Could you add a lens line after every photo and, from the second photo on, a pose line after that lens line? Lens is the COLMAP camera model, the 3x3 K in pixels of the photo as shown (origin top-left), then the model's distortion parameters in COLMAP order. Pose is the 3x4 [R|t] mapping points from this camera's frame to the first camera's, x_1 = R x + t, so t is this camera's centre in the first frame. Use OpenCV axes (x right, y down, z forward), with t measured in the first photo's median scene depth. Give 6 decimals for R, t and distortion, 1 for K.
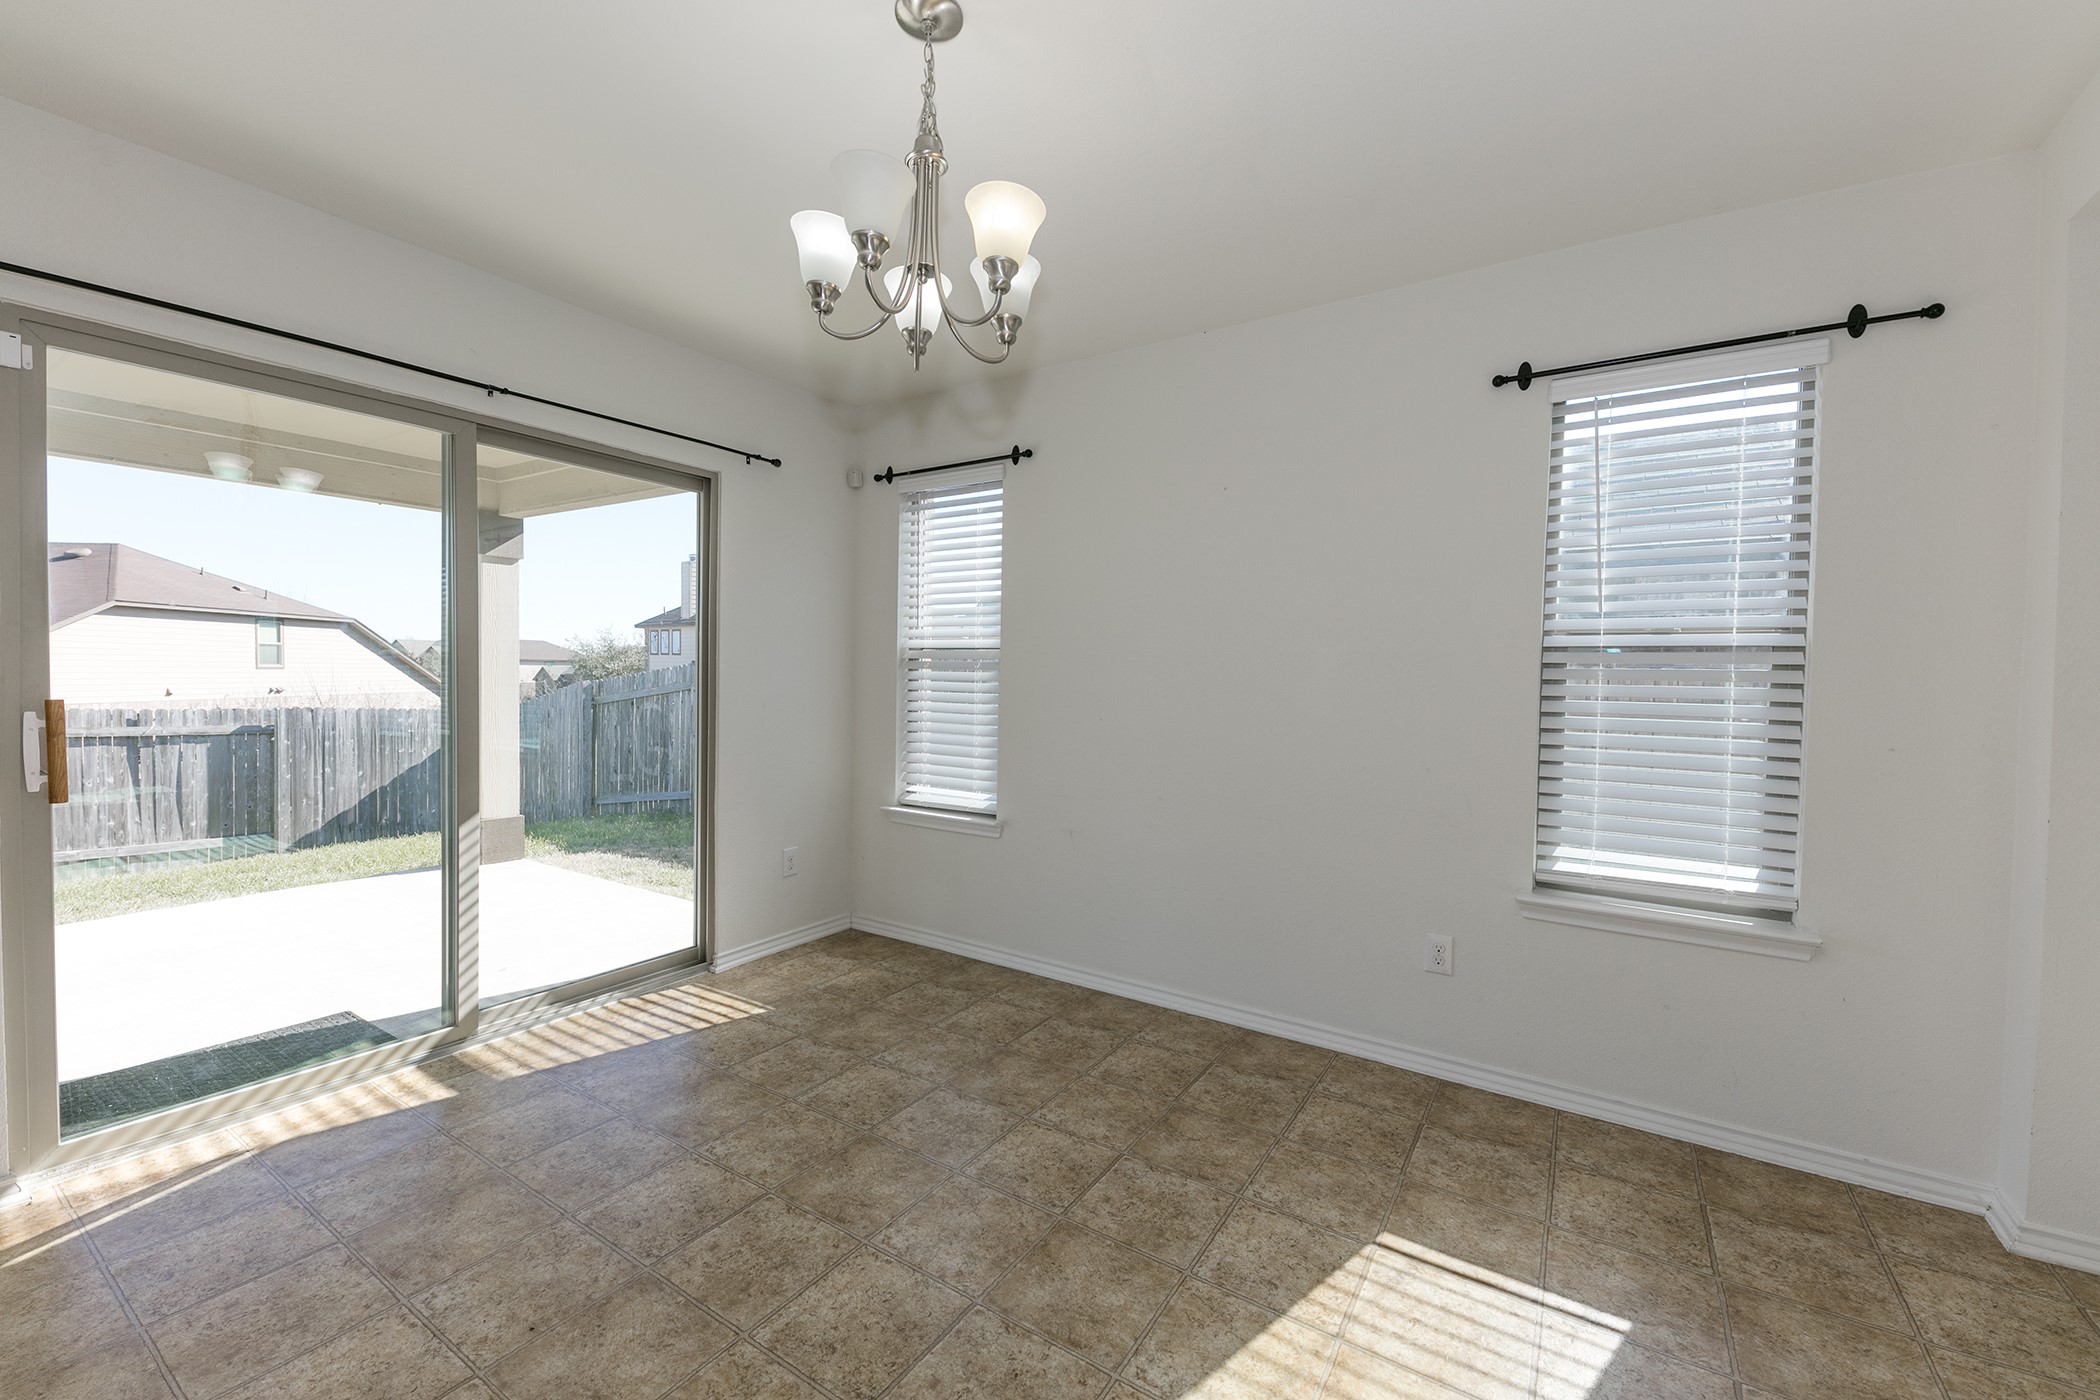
lens RADIAL K [[848.5, 0, 1020.7], [0, 848.5, 703.3], [0, 0, 1]] dist [0.041296, -0.018205]
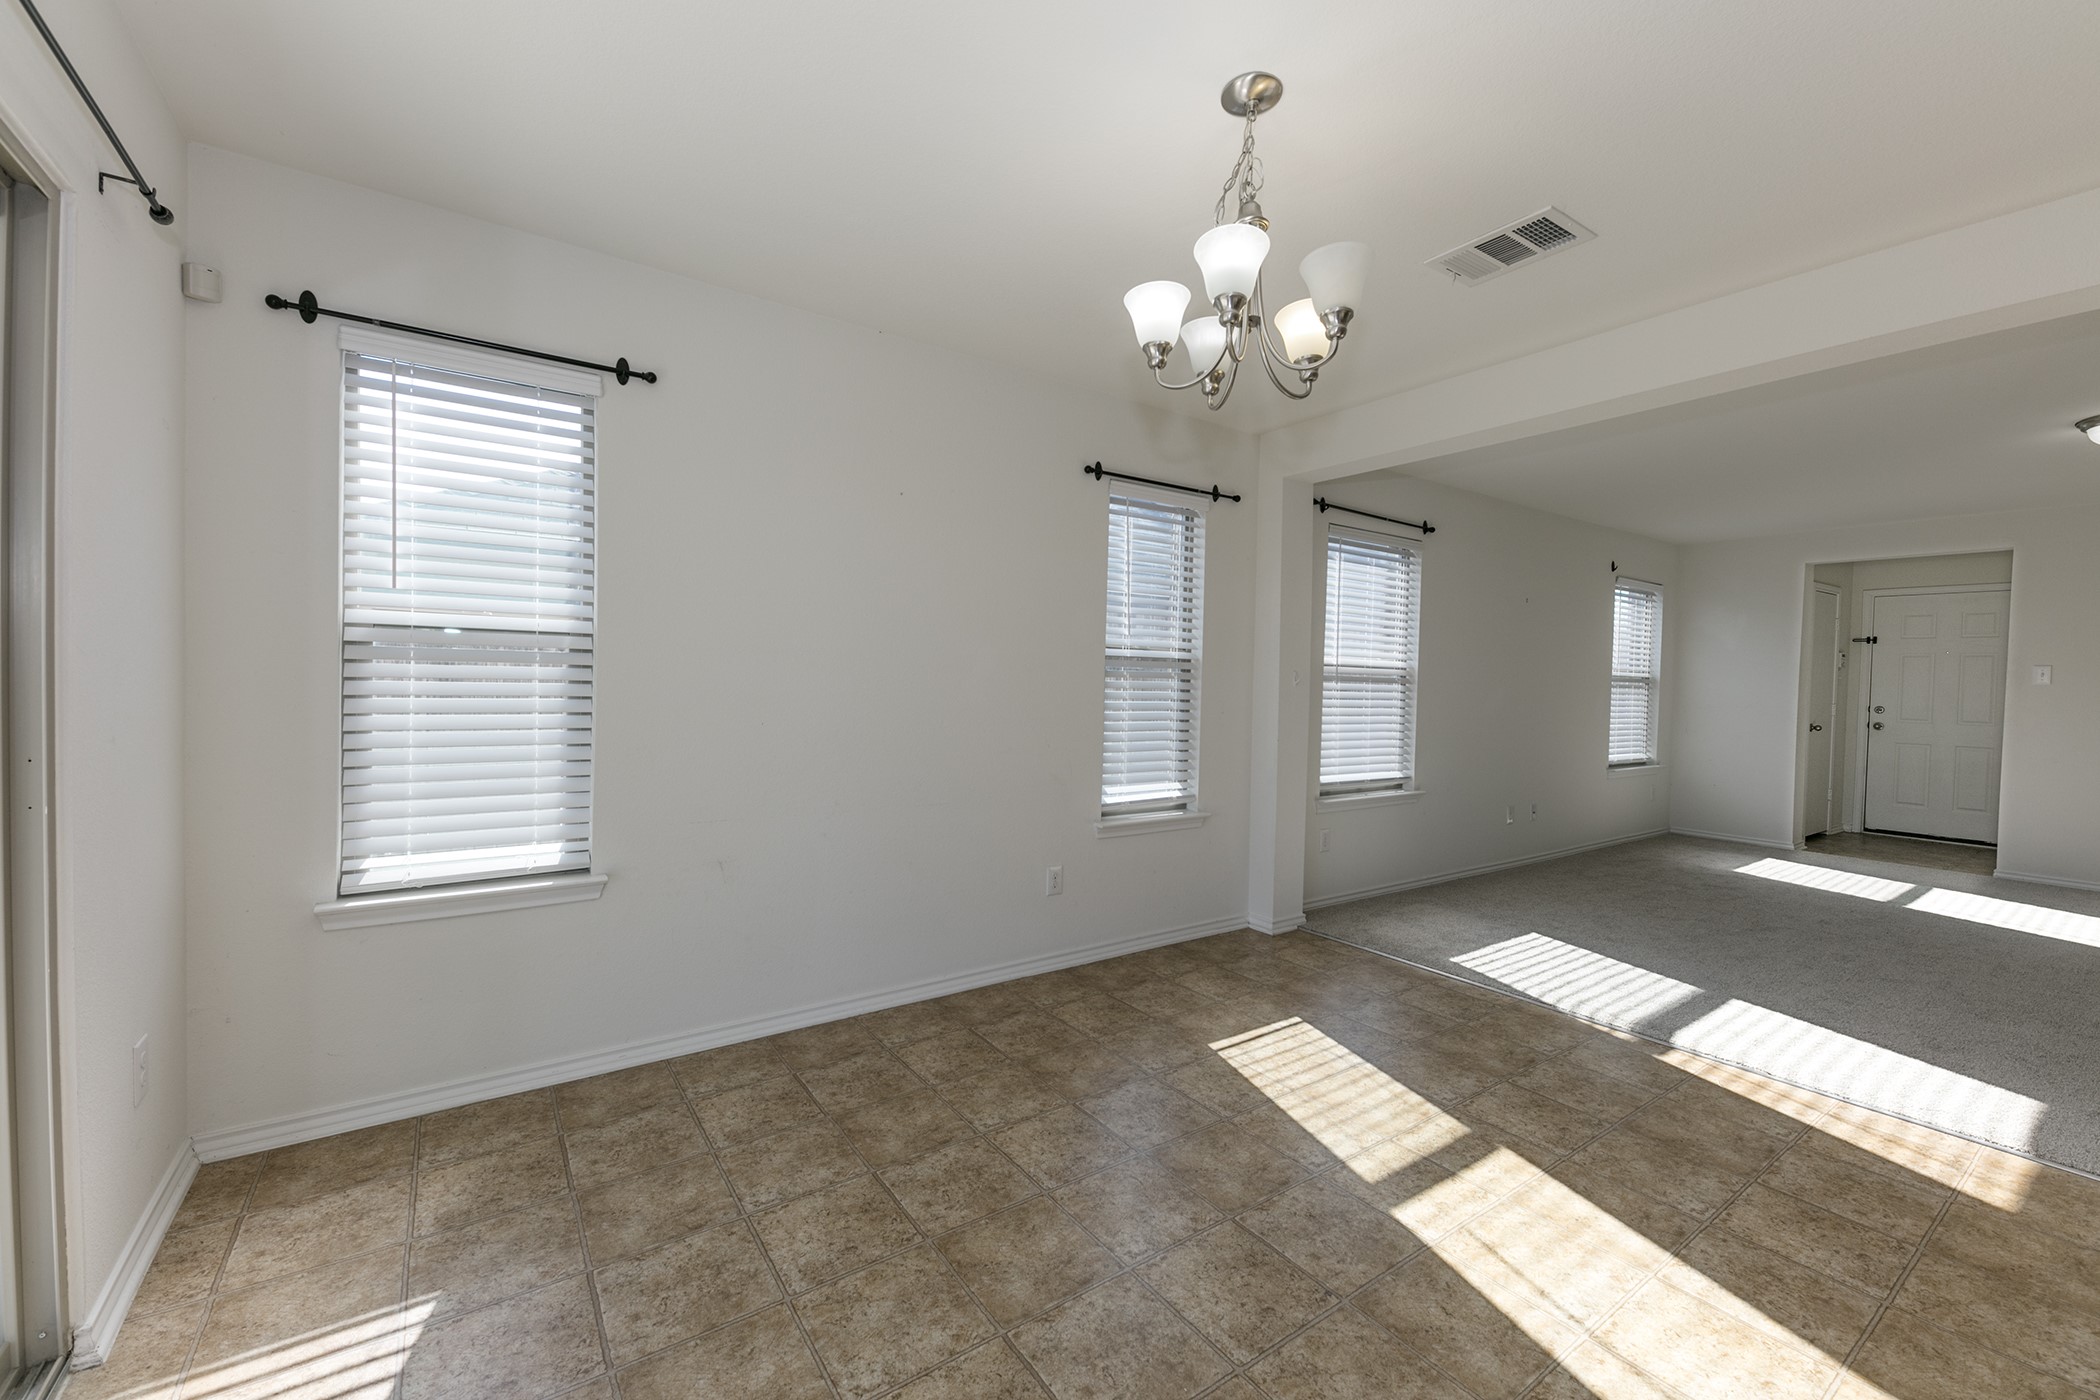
lens RADIAL K [[843.4, 0, 1082.7], [0, 843.4, 710.3], [0, 0, 1]] dist [0.006688, -0.000043]
pose [[0.345427, -0.043907, 0.937418, -0.651756], [0.019761, 0.999024, 0.039511, -0.025066], [-0.938238, 0.004876, 0.345957, 0.439034]]
